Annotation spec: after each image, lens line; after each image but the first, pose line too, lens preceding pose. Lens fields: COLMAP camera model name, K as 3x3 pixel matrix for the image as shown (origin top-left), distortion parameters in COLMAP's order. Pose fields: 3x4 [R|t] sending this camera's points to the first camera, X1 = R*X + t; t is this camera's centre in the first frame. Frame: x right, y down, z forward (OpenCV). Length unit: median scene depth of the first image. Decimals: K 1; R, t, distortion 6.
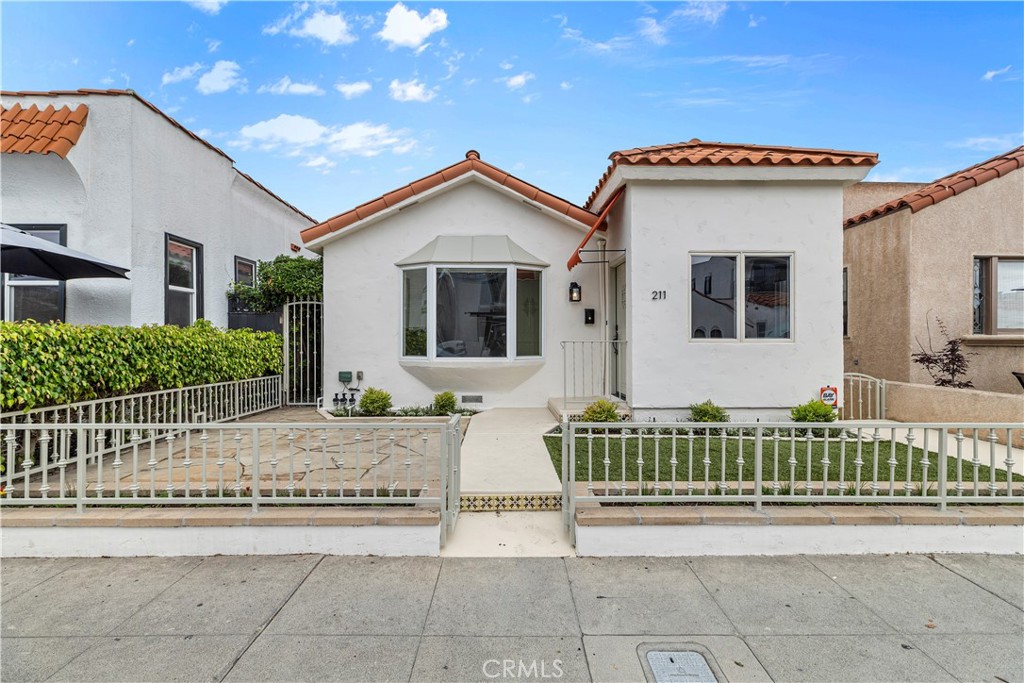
lens RADIAL K [[463.9, 0, 511.5], [0, 463.9, 342.2], [0, 0, 1]] dist [0.005385, 0.000350]
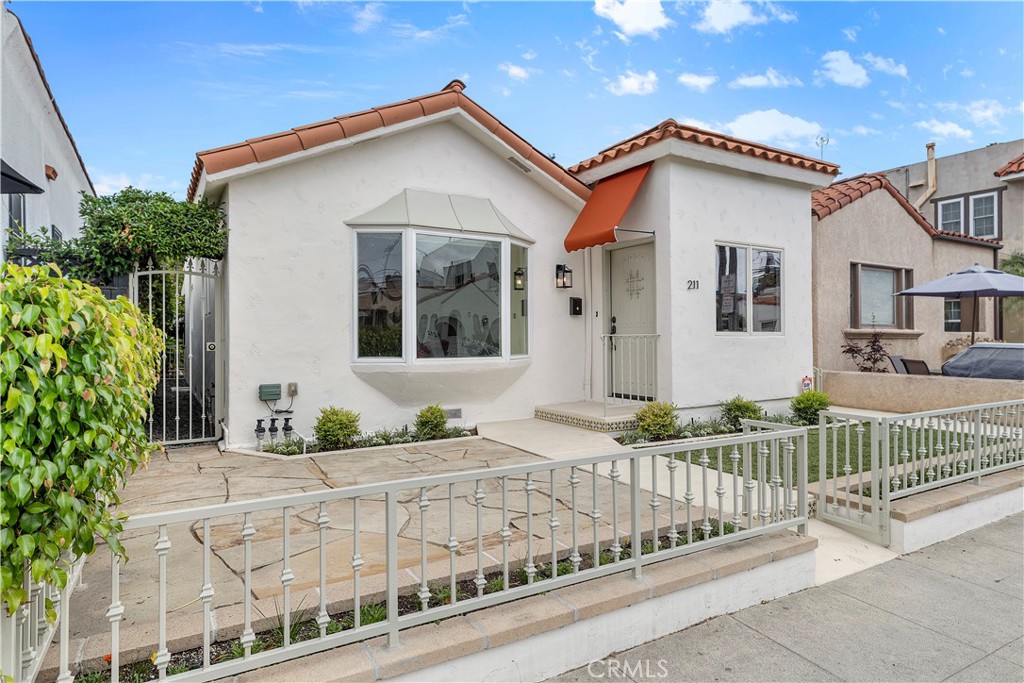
lens RADIAL K [[587.3, 0, 510.1], [0, 587.3, 335.9], [0, 0, 1]] dist [0.004293, 0.001420]
pose [[0.866677, -0.002815, 0.498862, -0.485163], [0.007017, 0.999954, -0.006548, 0.004518], [-0.498821, 0.009175, 0.866656, 0.143559]]
